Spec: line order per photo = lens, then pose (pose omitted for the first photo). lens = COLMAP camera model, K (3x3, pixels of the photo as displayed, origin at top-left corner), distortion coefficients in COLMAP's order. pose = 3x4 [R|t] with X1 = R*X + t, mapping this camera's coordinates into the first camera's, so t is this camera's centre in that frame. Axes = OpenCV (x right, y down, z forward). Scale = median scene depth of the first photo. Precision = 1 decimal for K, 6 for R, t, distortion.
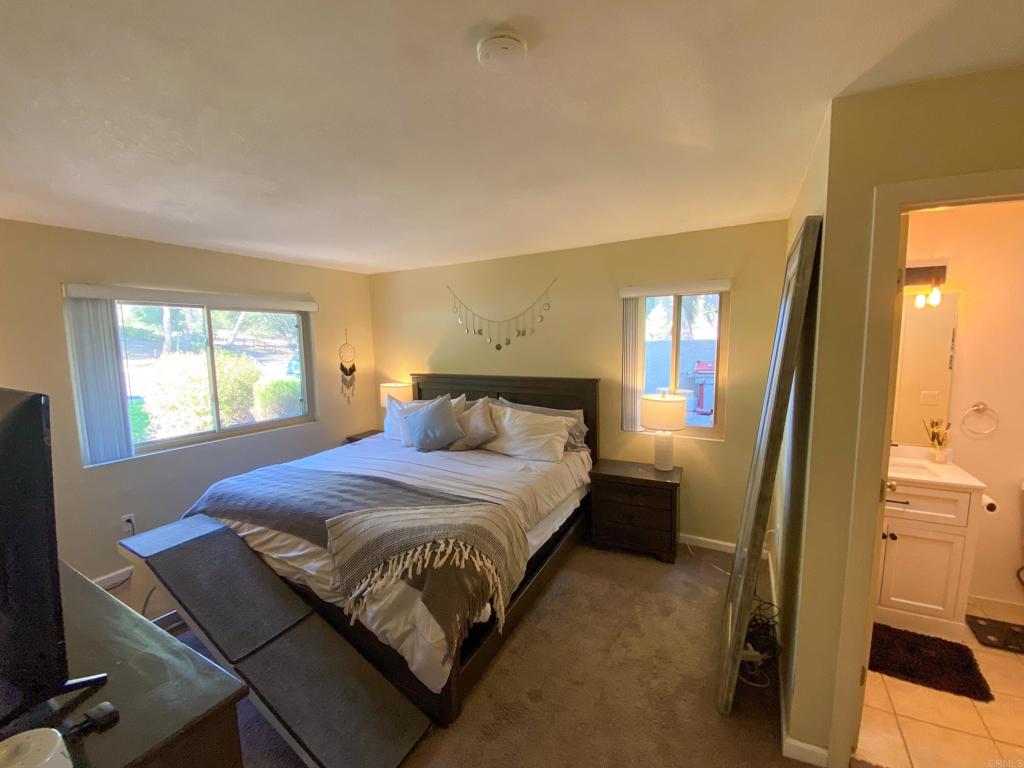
lens RADIAL K [[417.0, 0, 517.5], [0, 417.0, 377.6], [0, 0, 1]] dist [-0.000002, -0.000933]
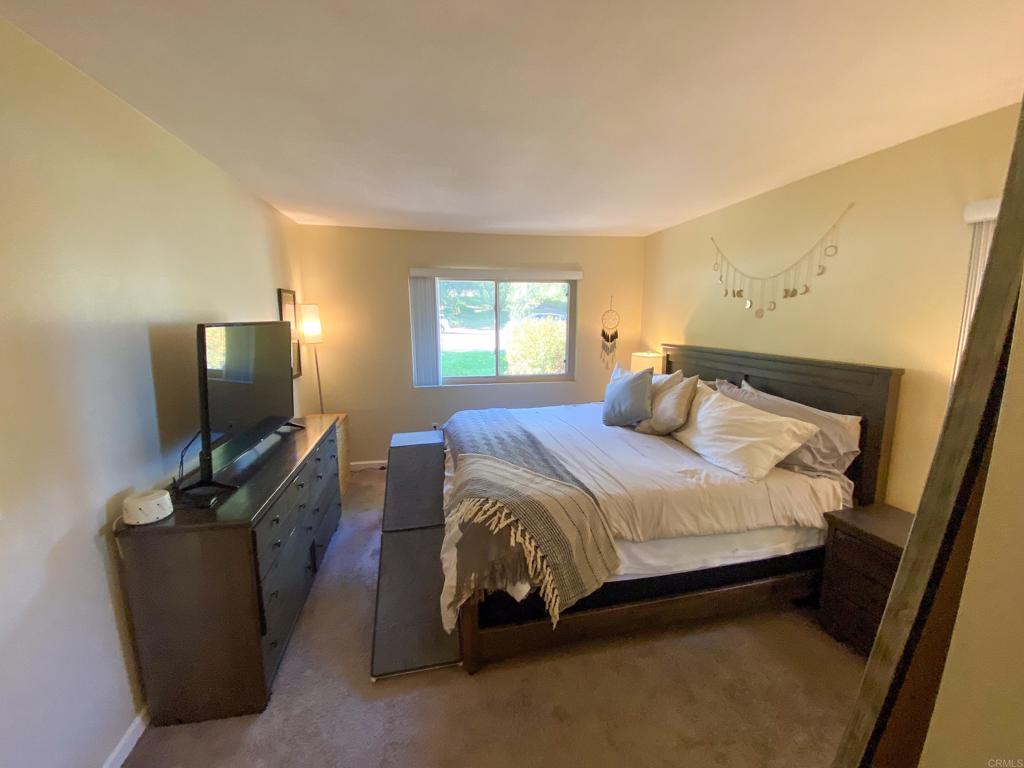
lens RADIAL K [[417.0, 0, 498.4], [0, 417.0, 381.2], [0, 0, 1]] dist [-0.000002, -0.000933]
pose [[0.617676, 0.133622, -0.774998, 0.333338], [-0.077522, 0.991006, 0.109080, -0.000095], [0.782603, -0.007297, 0.622479, 0.235823]]
